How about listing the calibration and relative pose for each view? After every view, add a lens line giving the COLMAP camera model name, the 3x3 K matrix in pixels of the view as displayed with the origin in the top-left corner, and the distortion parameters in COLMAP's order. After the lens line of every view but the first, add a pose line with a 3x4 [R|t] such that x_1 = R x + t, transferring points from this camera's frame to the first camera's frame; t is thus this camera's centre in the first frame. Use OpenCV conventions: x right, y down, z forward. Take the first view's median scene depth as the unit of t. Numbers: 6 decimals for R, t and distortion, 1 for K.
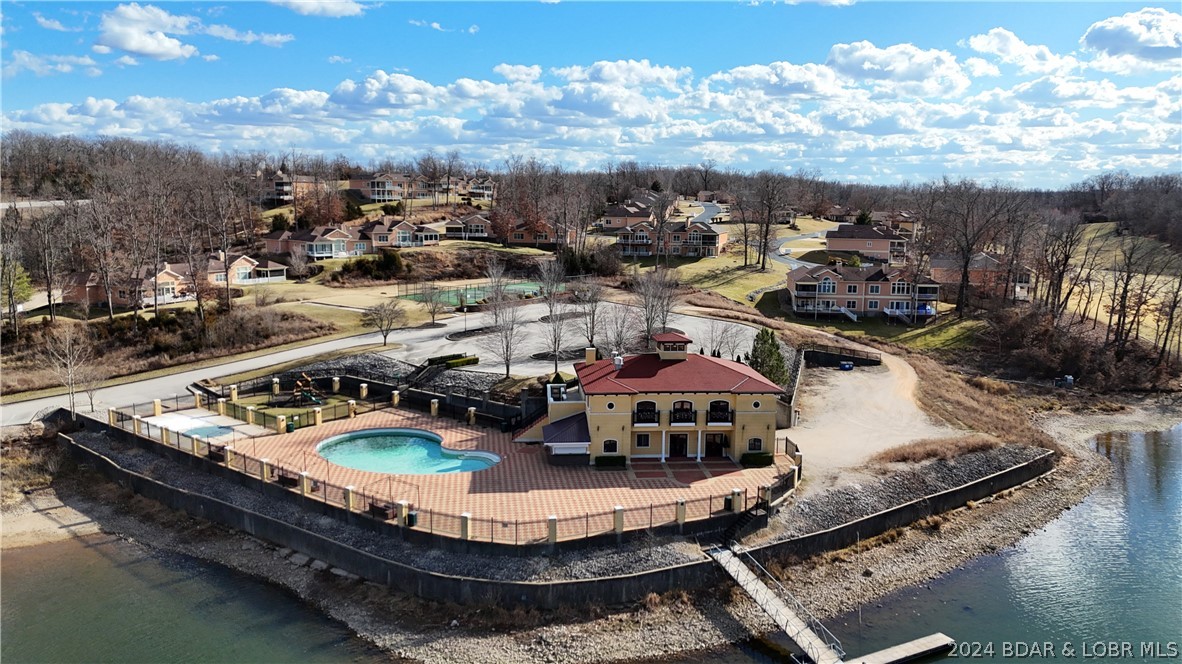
lens RADIAL K [[932.2, 0, 591.0], [0, 932.2, 332.0], [0, 0, 1]] dist [0.097542, -0.004171]
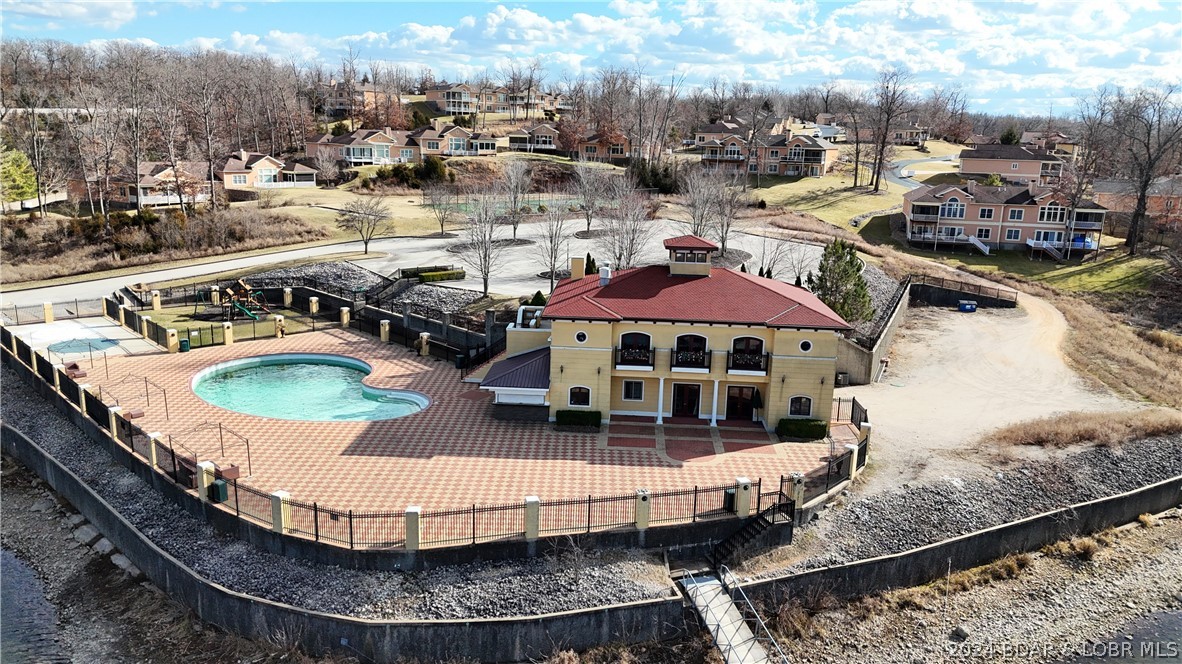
lens RADIAL K [[900.9, 0, 591.0], [0, 900.9, 332.0], [0, 0, 1]] dist [0.049869, -0.000868]
pose [[0.988592, 0.048967, -0.142435, 0.106620], [-0.040328, 0.997203, 0.062923, 0.030972], [0.145118, -0.056461, 0.987802, 0.321268]]
